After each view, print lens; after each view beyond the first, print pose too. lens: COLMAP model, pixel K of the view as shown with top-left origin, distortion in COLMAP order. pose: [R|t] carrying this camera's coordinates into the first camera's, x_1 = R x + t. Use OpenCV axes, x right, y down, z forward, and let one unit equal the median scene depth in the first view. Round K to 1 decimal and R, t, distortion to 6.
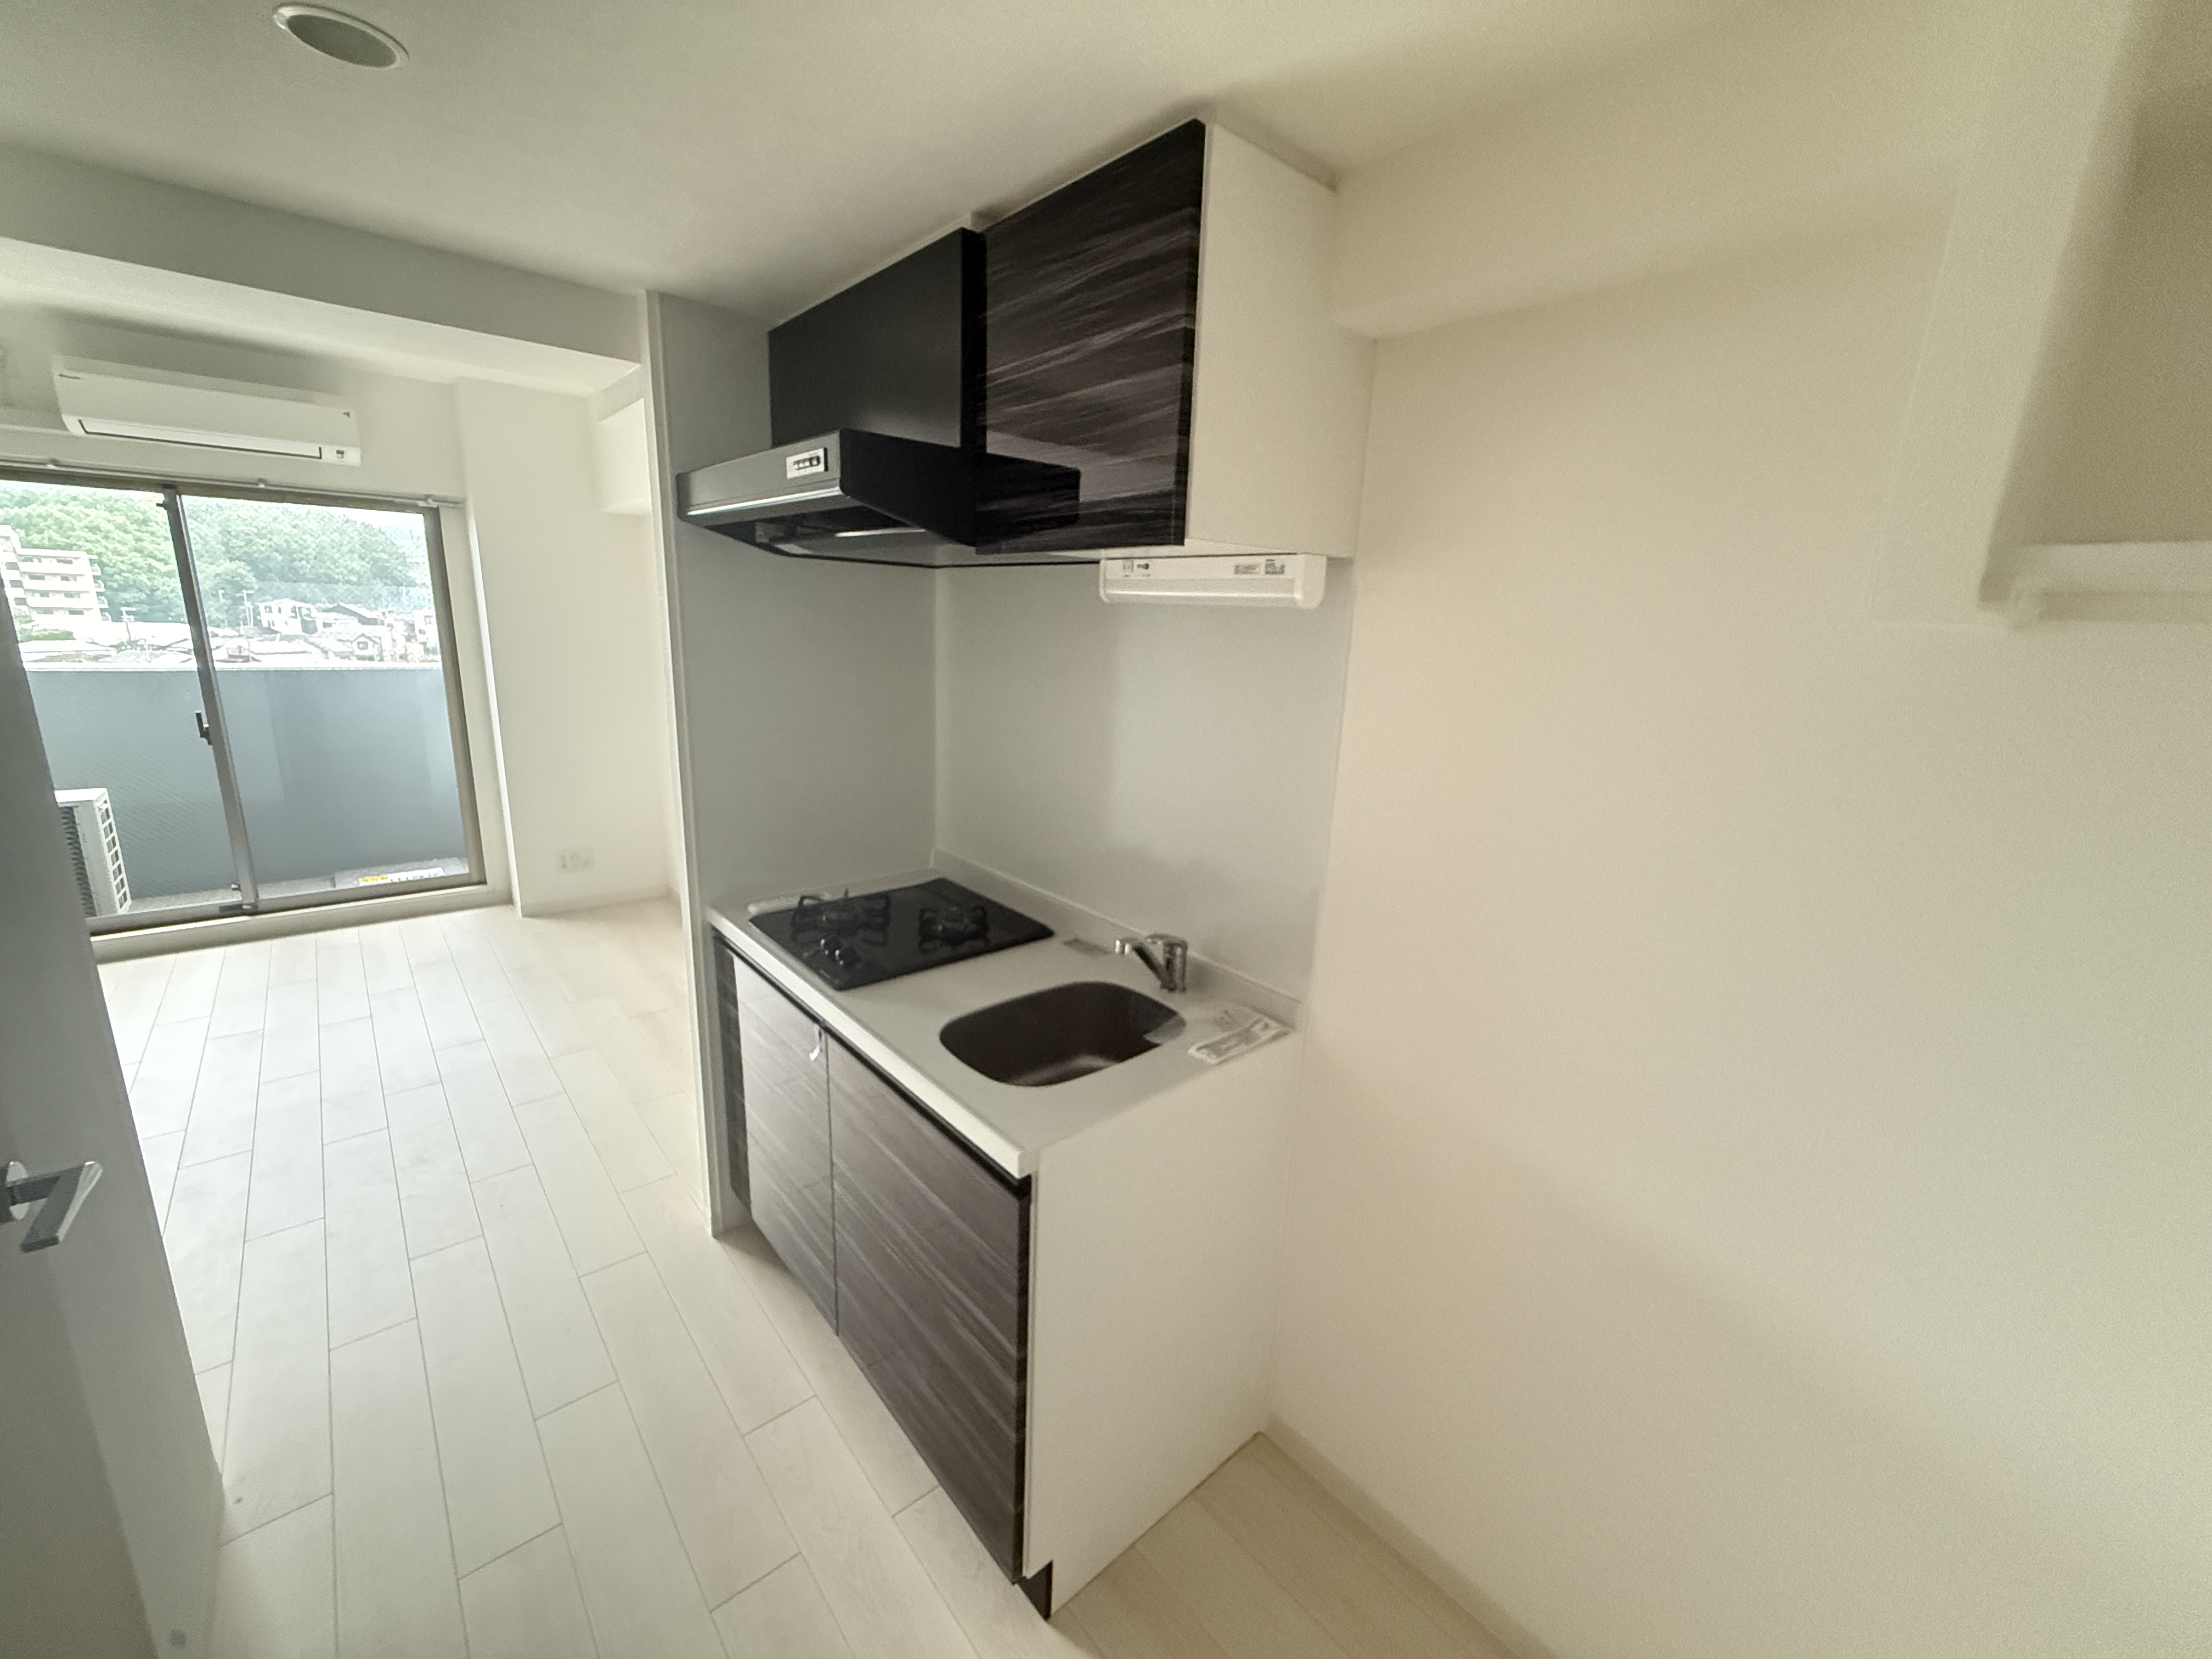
lens RADIAL K [[882.4, 0, 1105.5], [0, 882.4, 828.3], [0, 0, 1]] dist [-0.003196, 0.000156]
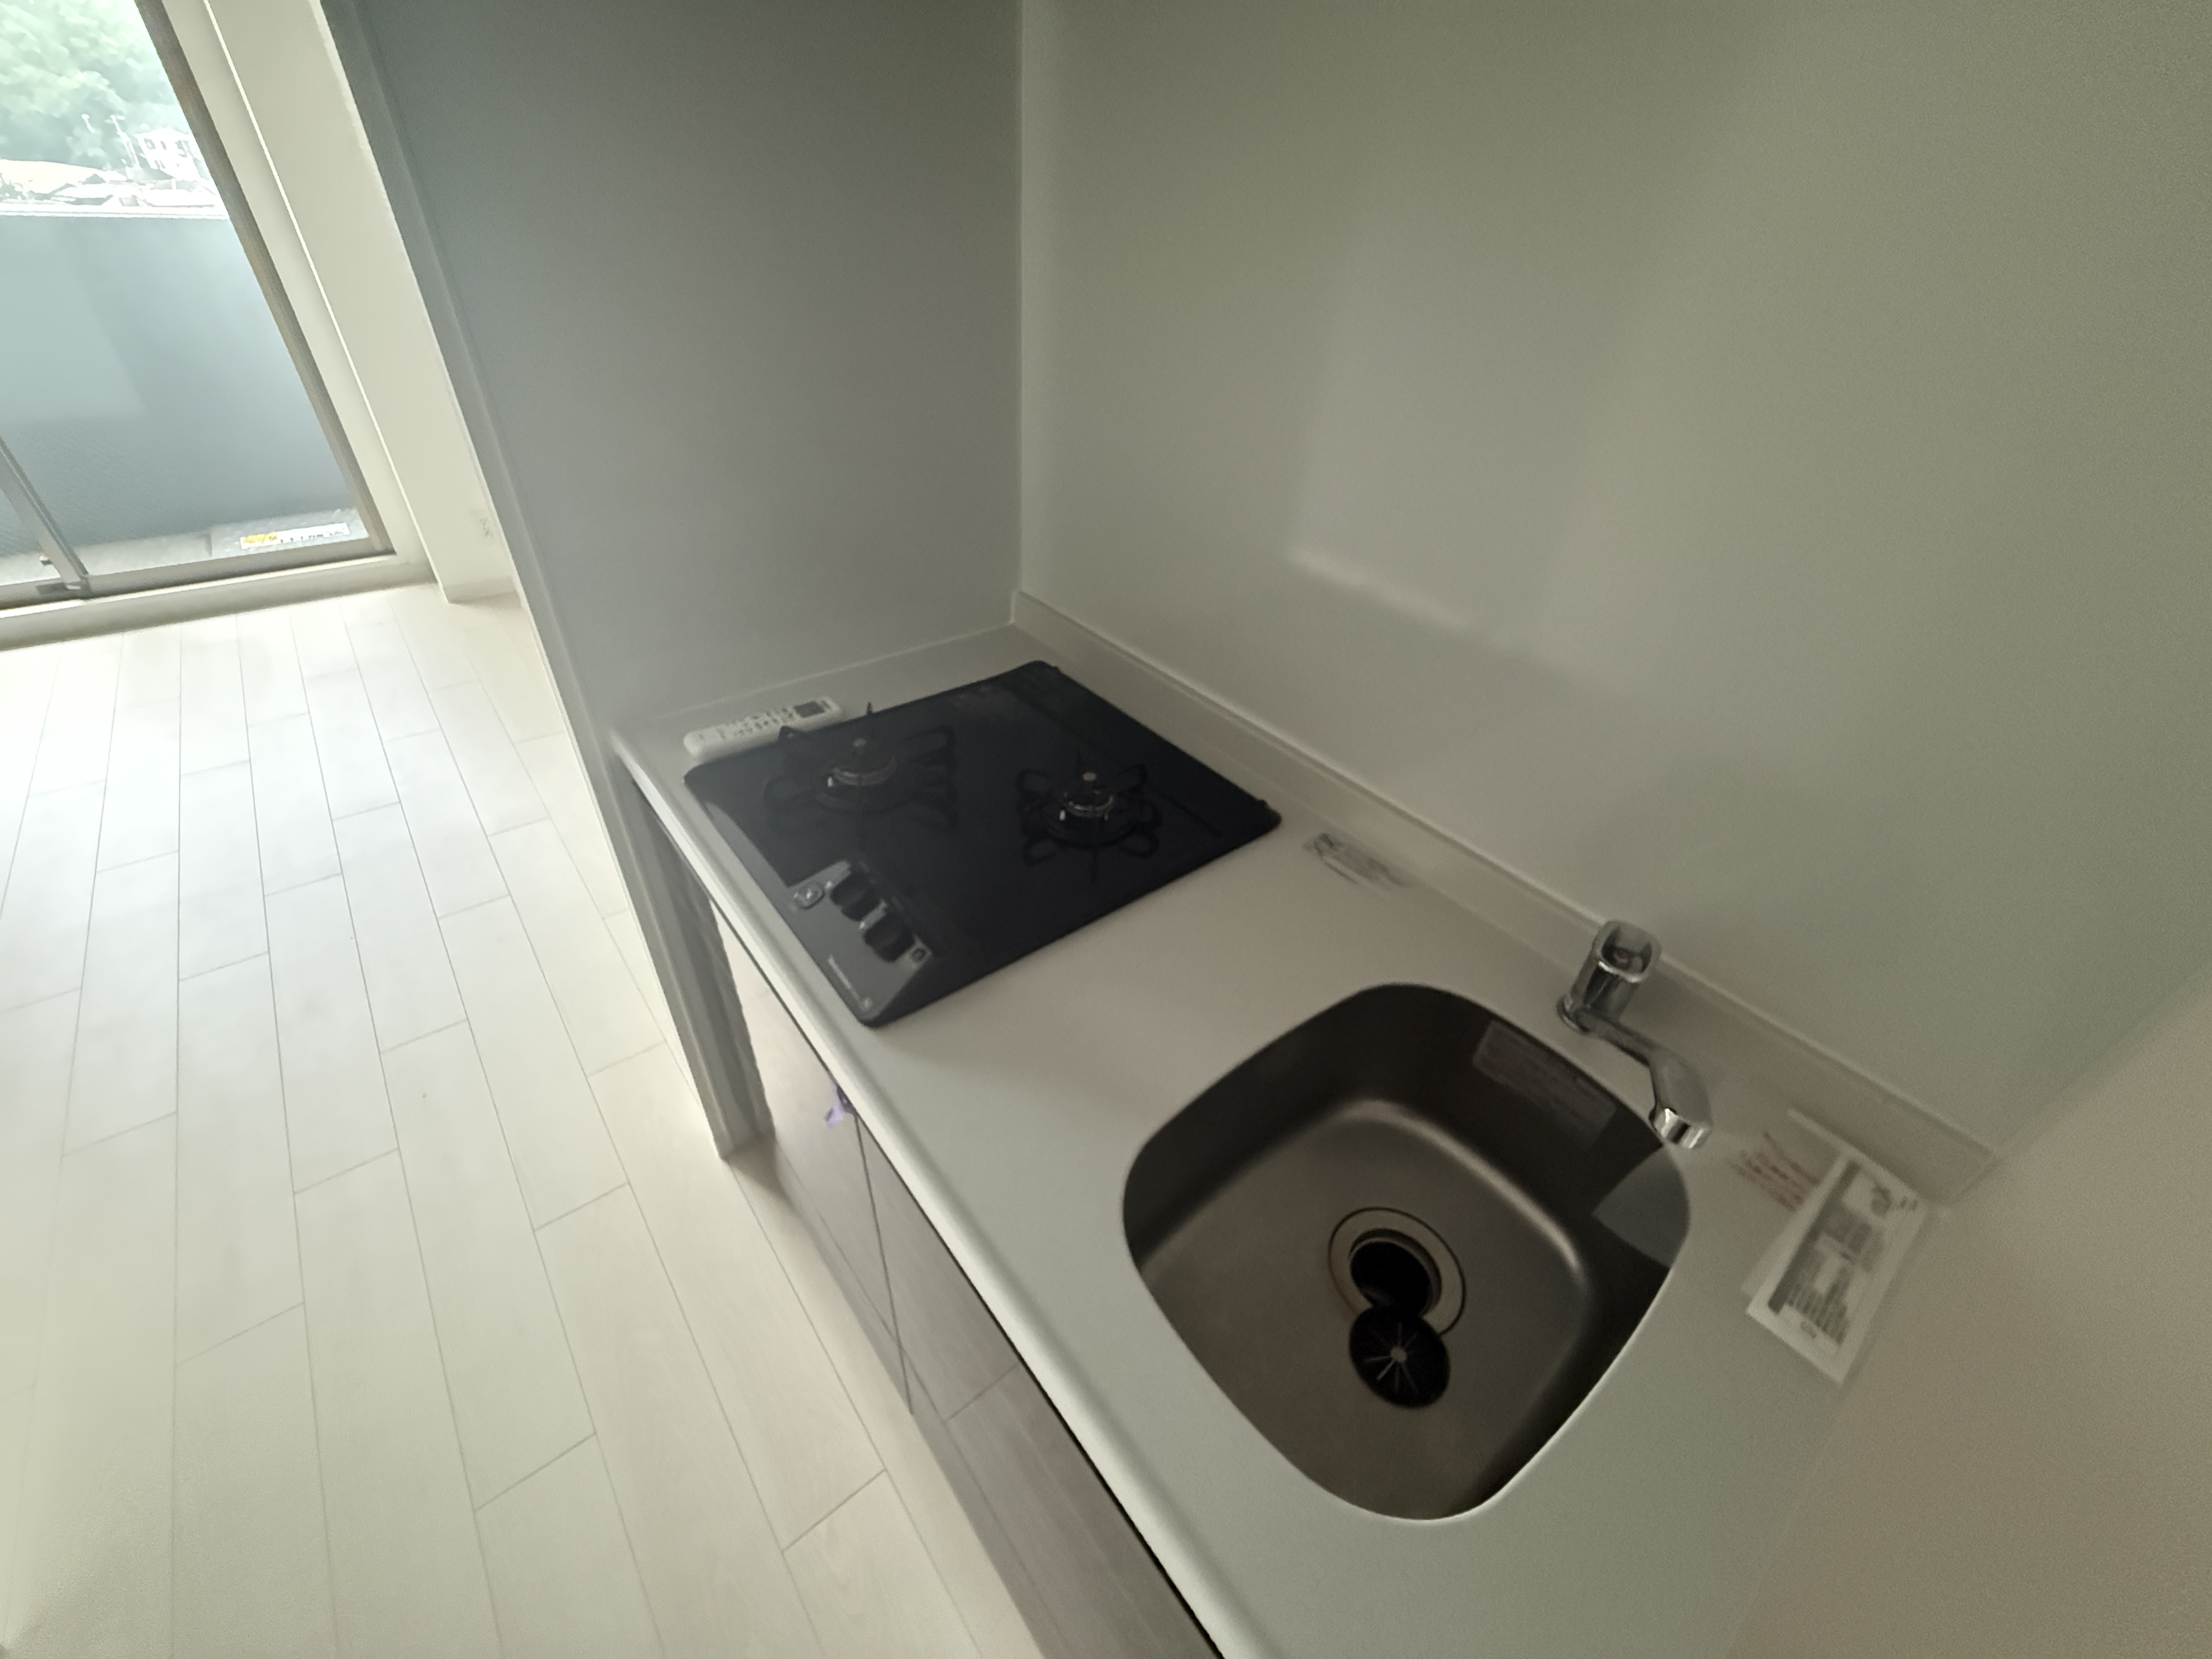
lens RADIAL K [[882.4, 0, 1110.3], [0, 882.4, 820.0], [0, 0, 1]] dist [-0.003196, 0.000156]
pose [[0.999208, 0.033533, -0.021409, -0.072427], [-0.022600, 0.921279, 0.388246, -0.037721], [0.032743, -0.387455, 0.921307, 0.262069]]
